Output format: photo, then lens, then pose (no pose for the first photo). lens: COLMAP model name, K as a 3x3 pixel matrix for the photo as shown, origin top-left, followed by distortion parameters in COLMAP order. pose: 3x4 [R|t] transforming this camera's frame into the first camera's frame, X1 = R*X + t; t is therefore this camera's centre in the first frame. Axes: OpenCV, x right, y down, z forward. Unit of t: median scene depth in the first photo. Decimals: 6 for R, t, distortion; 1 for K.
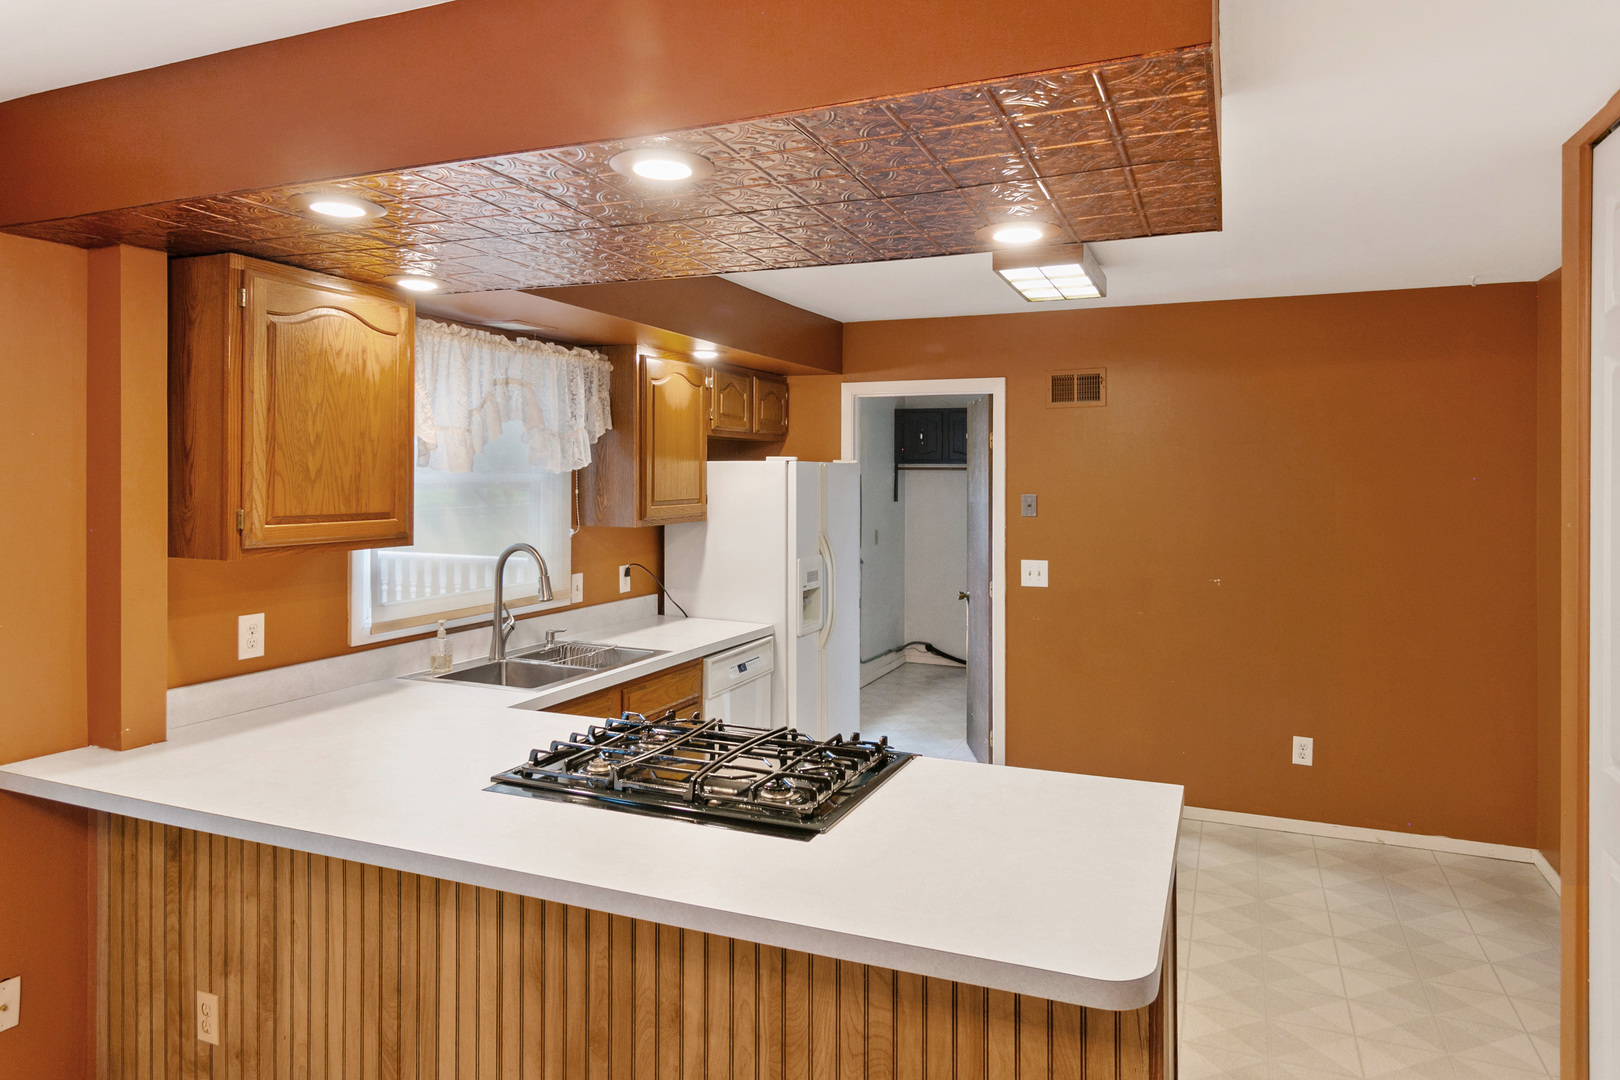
lens RADIAL K [[1009.1, 0, 802.0], [0, 1009.1, 480.4], [0, 0, 1]] dist [0.024225, -0.000192]
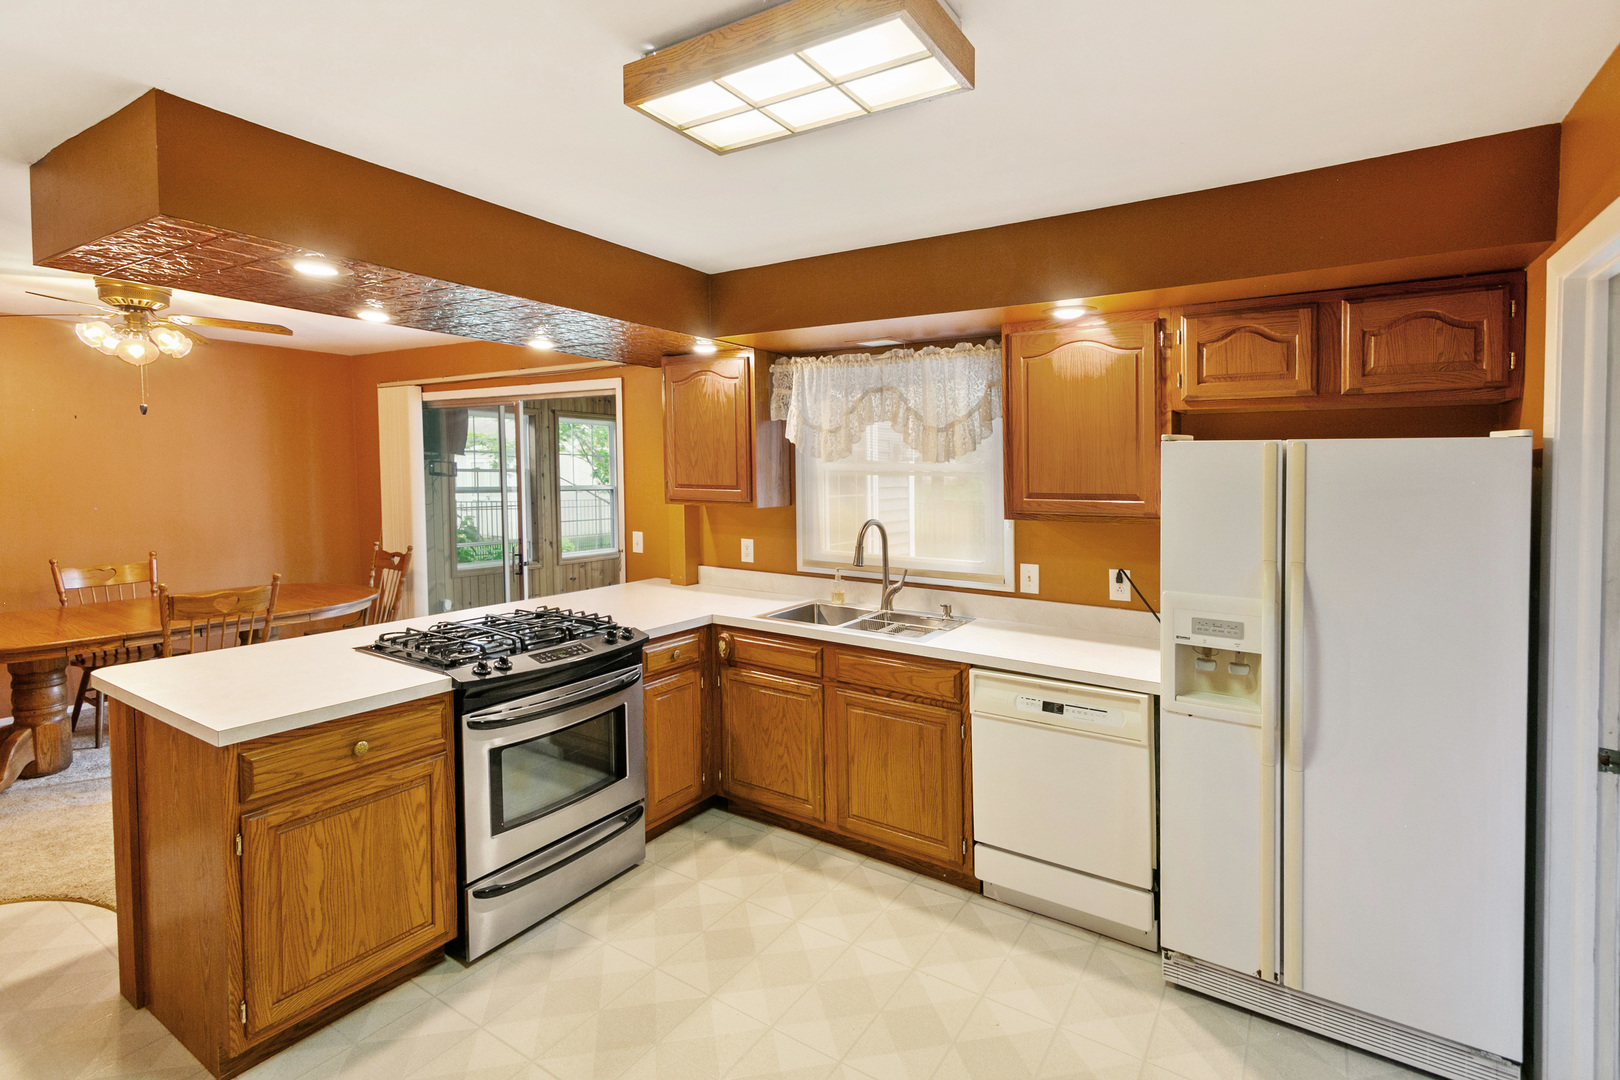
lens RADIAL K [[811.2, 0, 811.4], [0, 811.2, 502.7], [0, 0, 1]] dist [0.025872, -0.000328]
pose [[-0.196354, 0.039854, -0.979723, 0.756374], [-0.011604, 0.999009, 0.042964, 0.000105], [0.980464, 0.019805, -0.195697, 1.192287]]
